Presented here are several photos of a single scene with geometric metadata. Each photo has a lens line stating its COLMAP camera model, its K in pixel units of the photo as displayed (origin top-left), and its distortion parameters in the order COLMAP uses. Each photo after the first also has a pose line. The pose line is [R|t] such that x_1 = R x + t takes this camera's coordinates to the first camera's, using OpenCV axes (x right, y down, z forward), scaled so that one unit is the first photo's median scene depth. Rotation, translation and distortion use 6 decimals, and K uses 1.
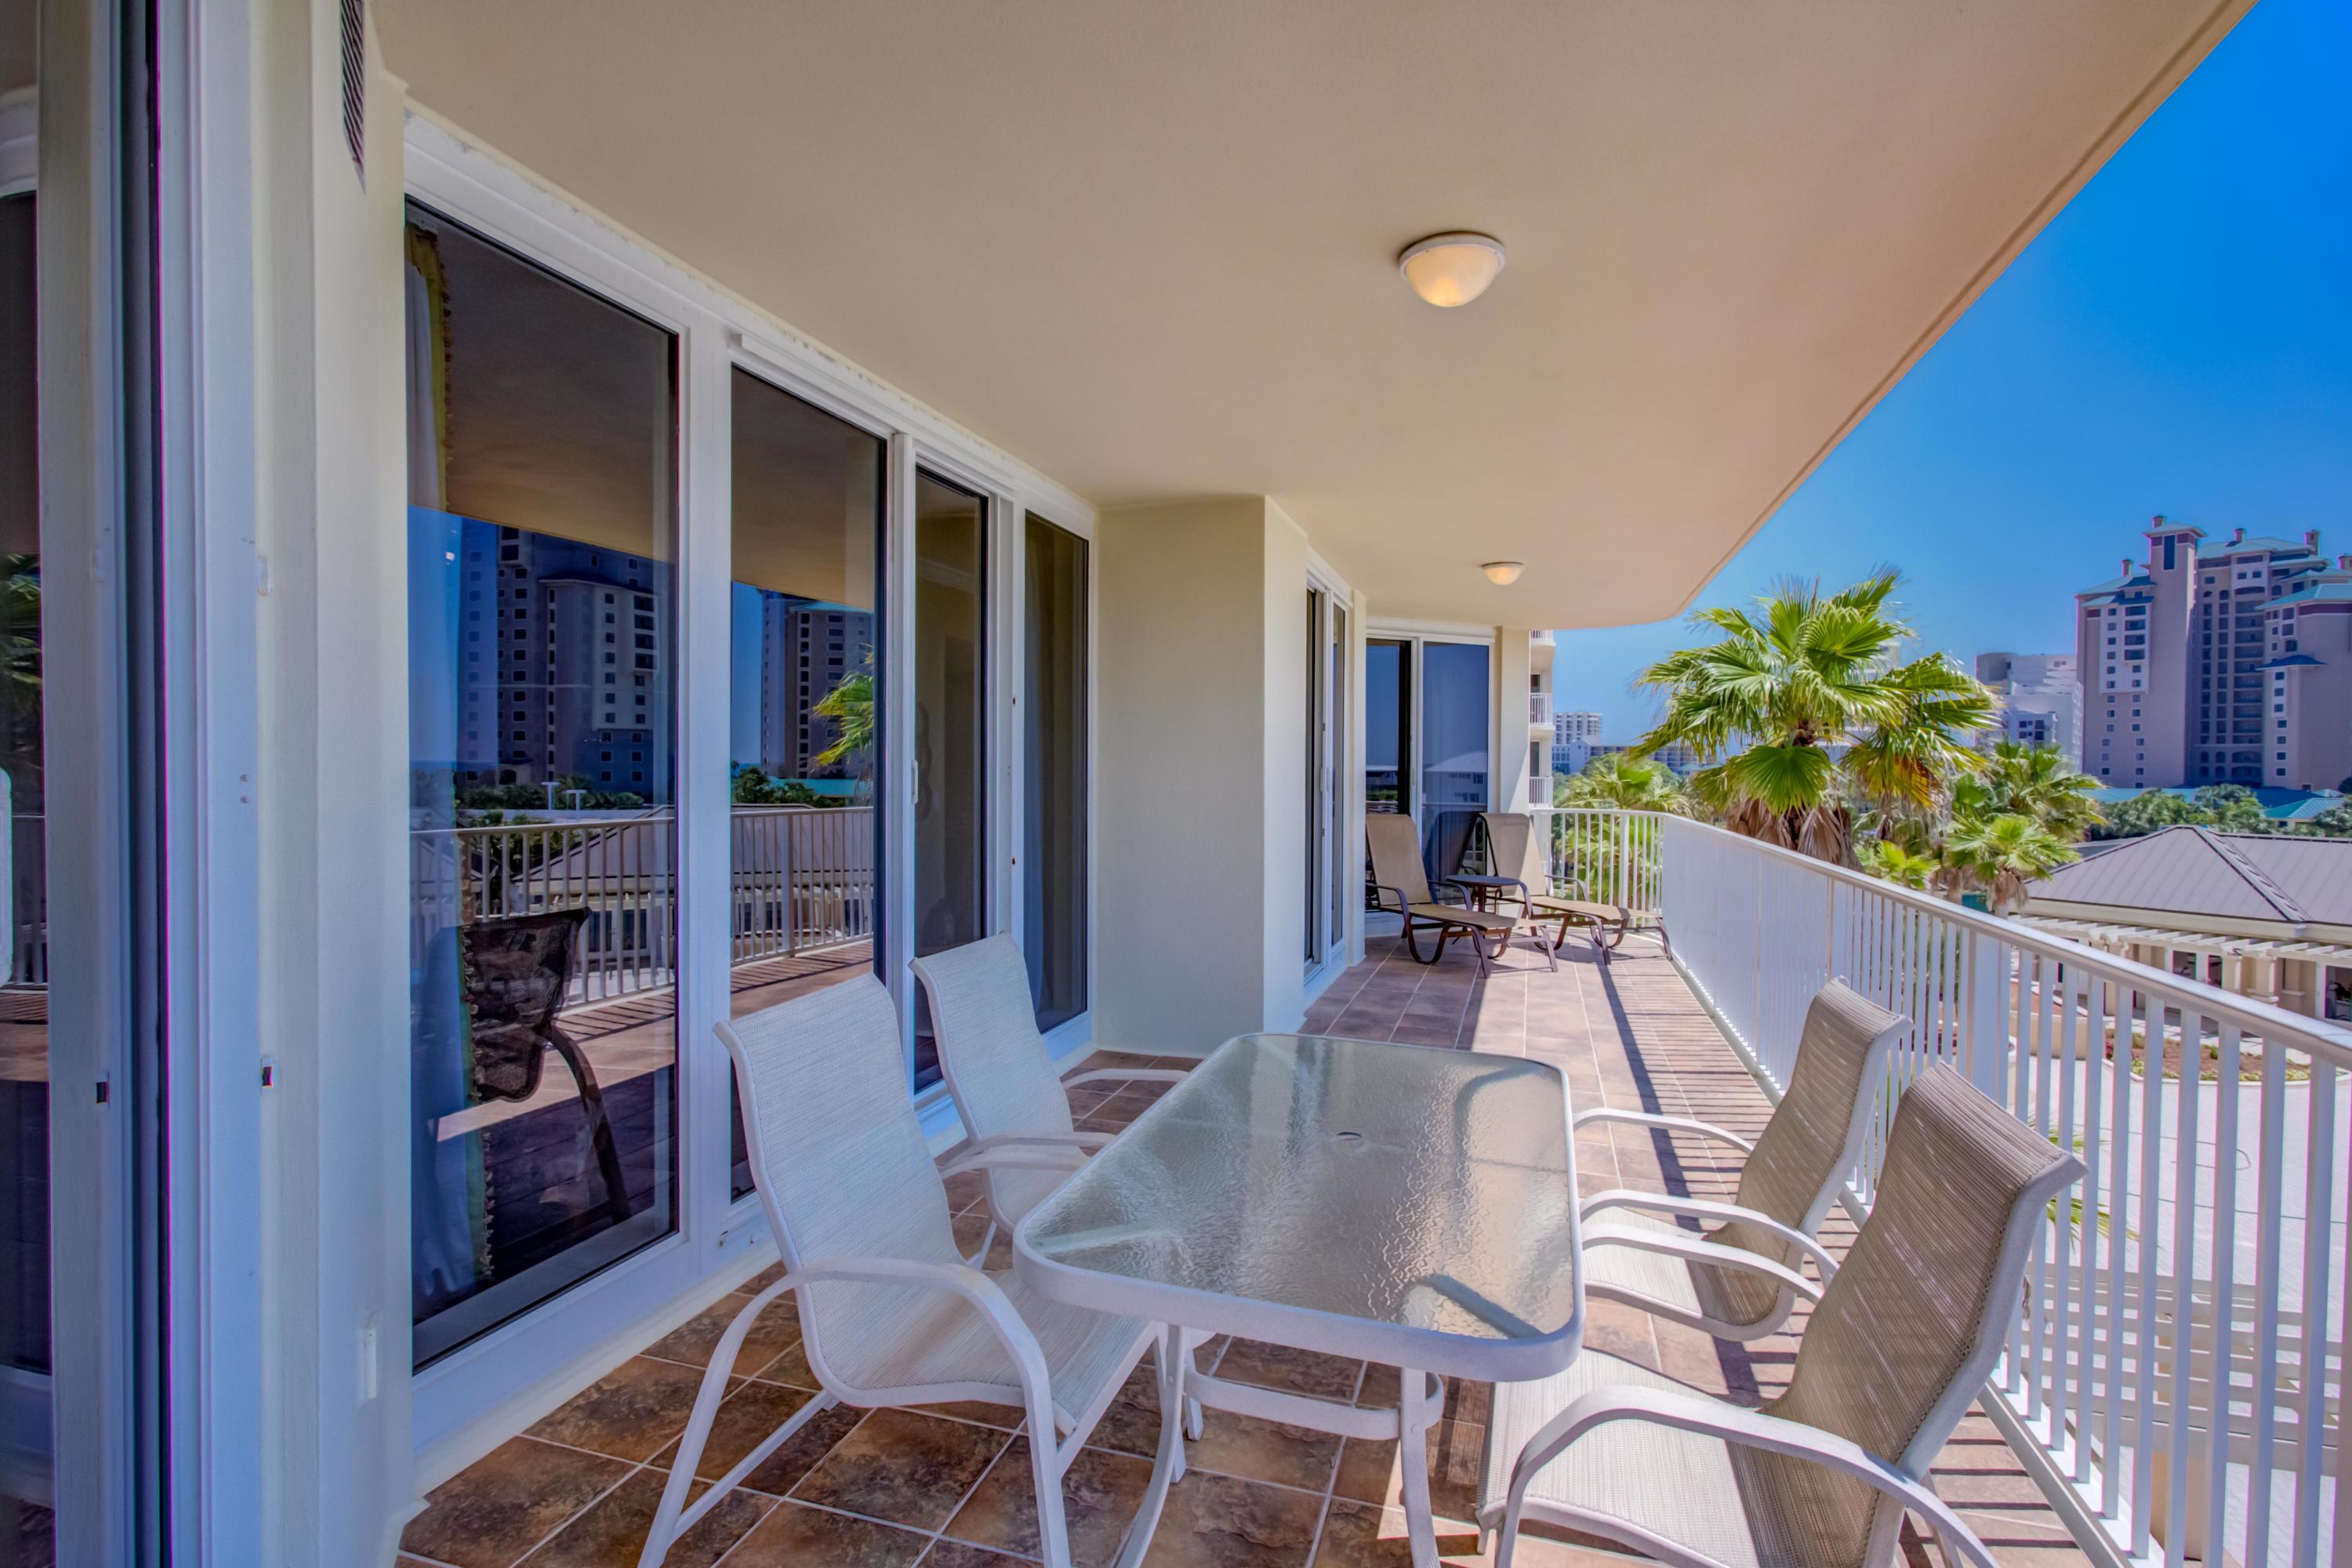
lens RADIAL K [[1154.2, 0, 1176.3], [0, 1154.2, 784.3], [0, 0, 1]] dist [-0.034982, 0.004917]
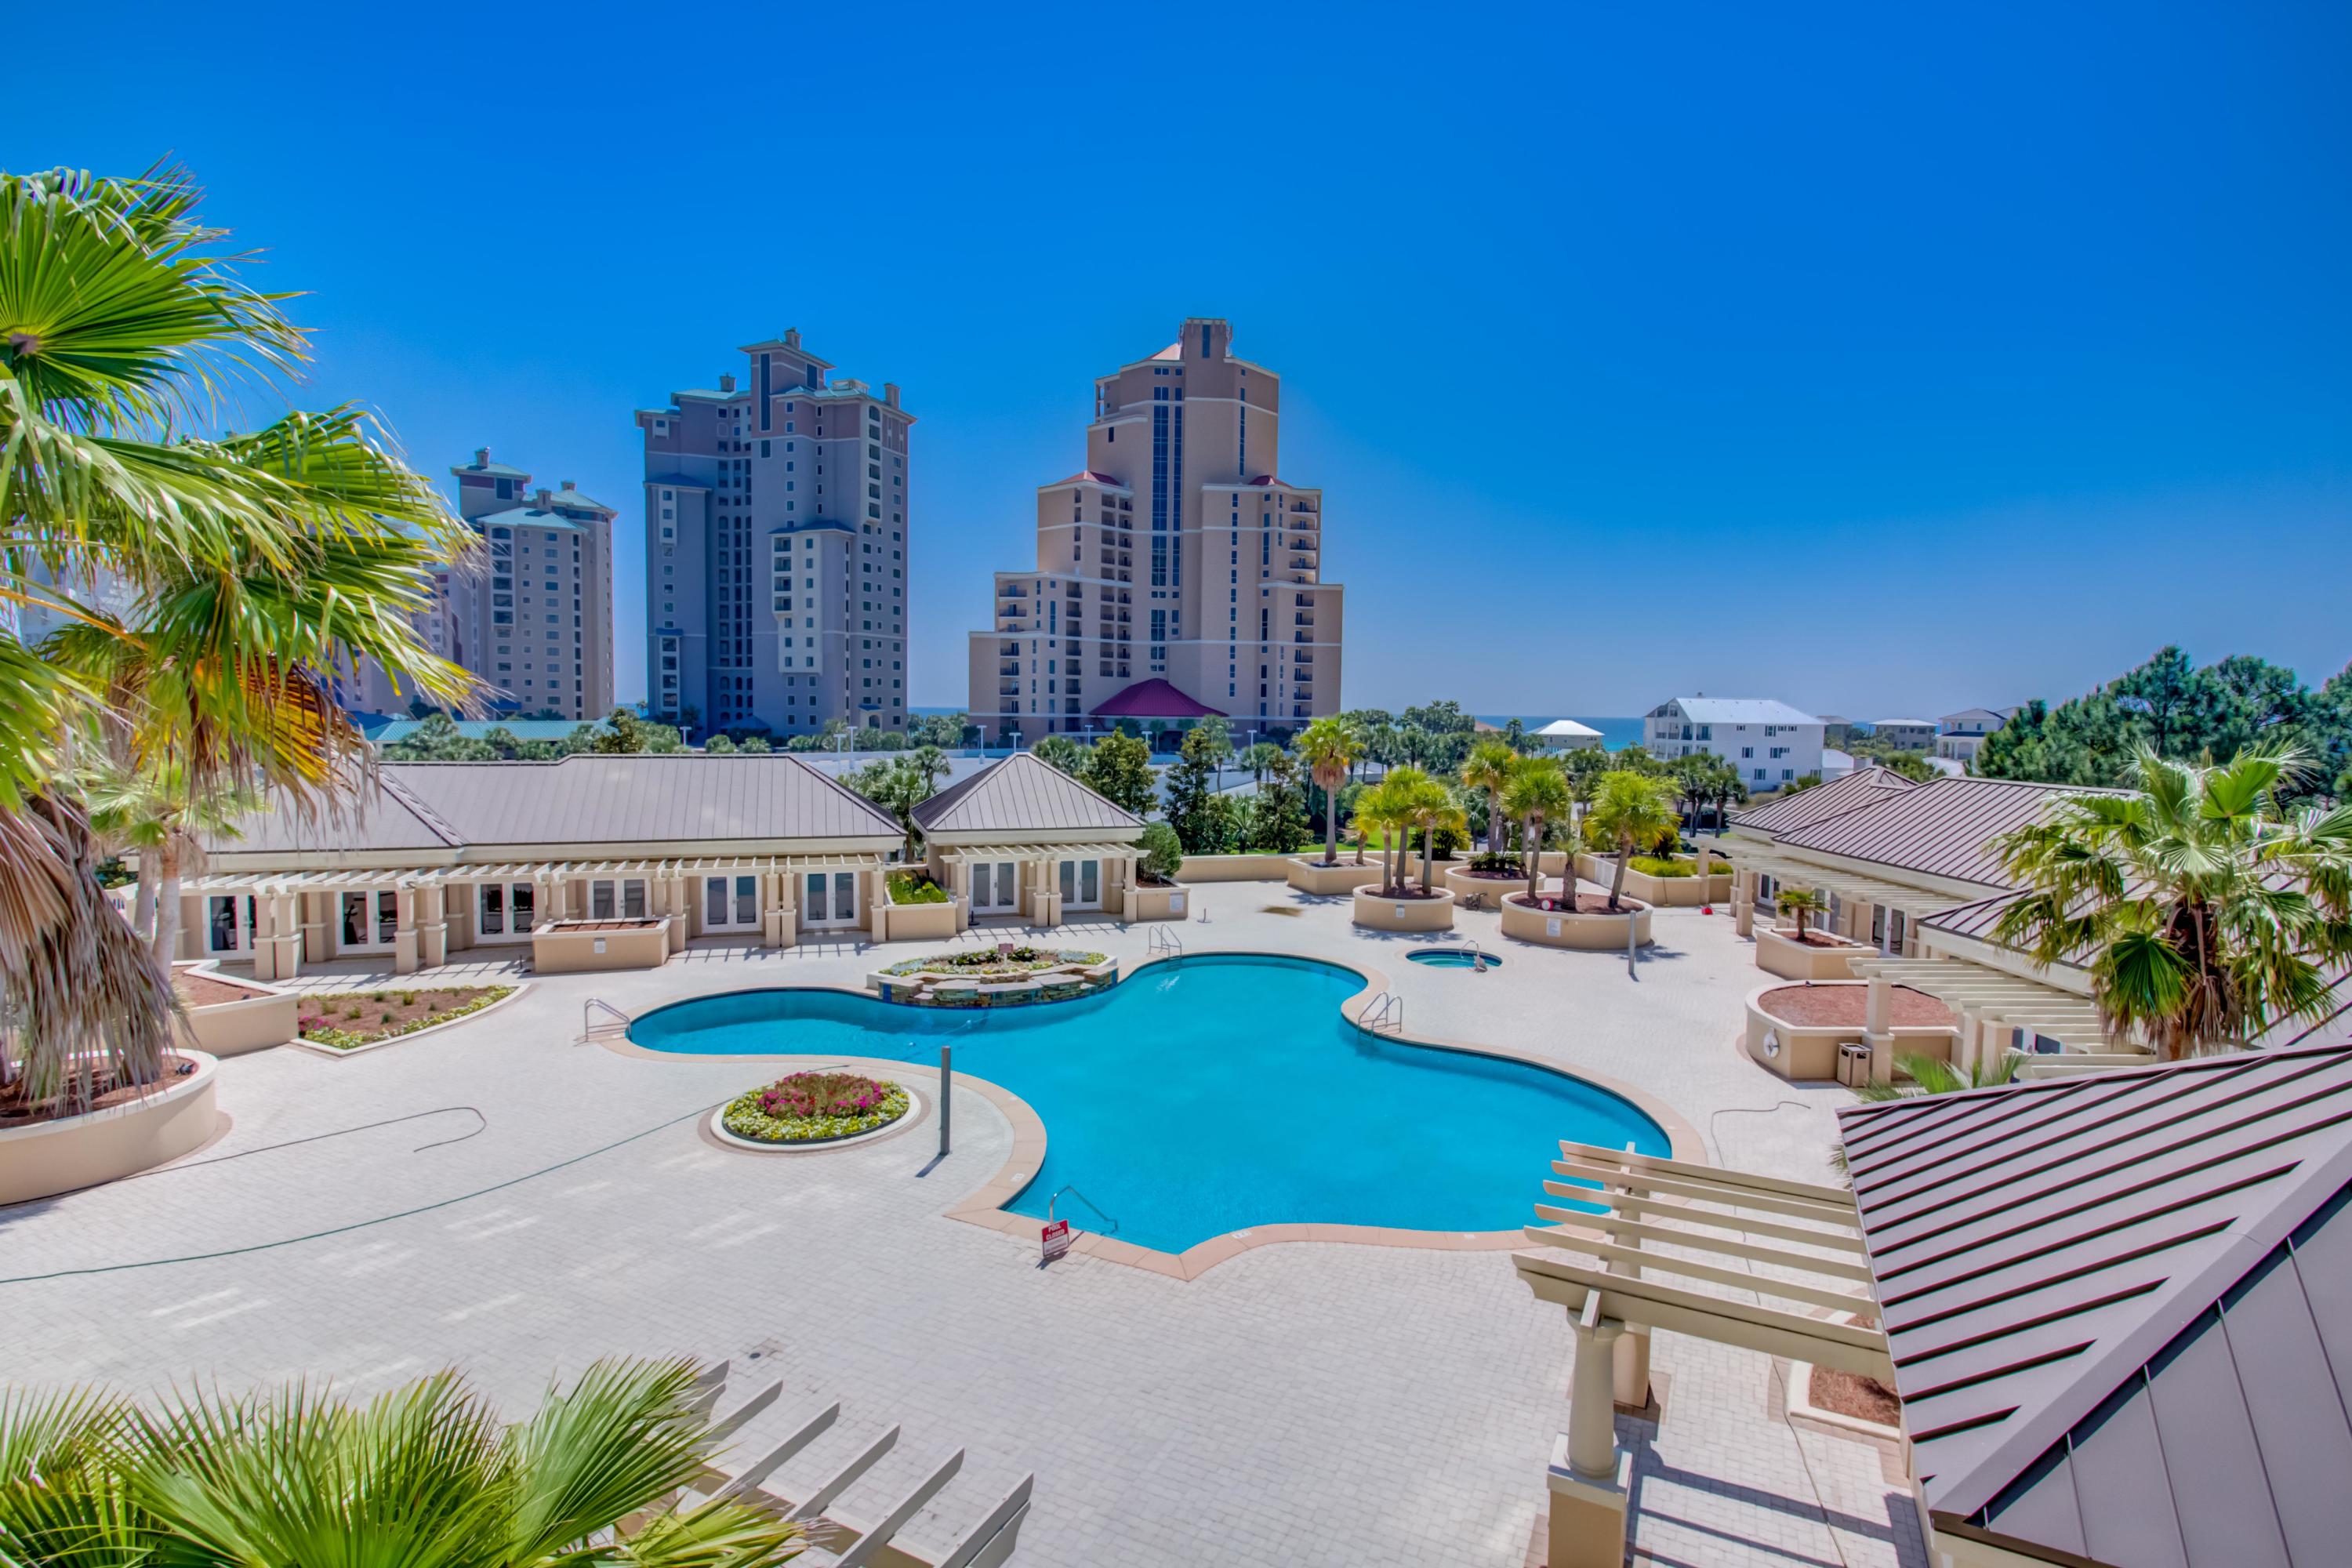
lens RADIAL K [[1154.2, 0, 1184.3], [0, 1154.2, 786.0], [0, 0, 1]] dist [-0.034982, 0.004917]
pose [[0.156205, -0.067064, 0.985445, 0.096903], [-0.003961, 0.997642, 0.068522, -0.004417], [-0.987717, -0.014607, 0.155571, 0.194493]]
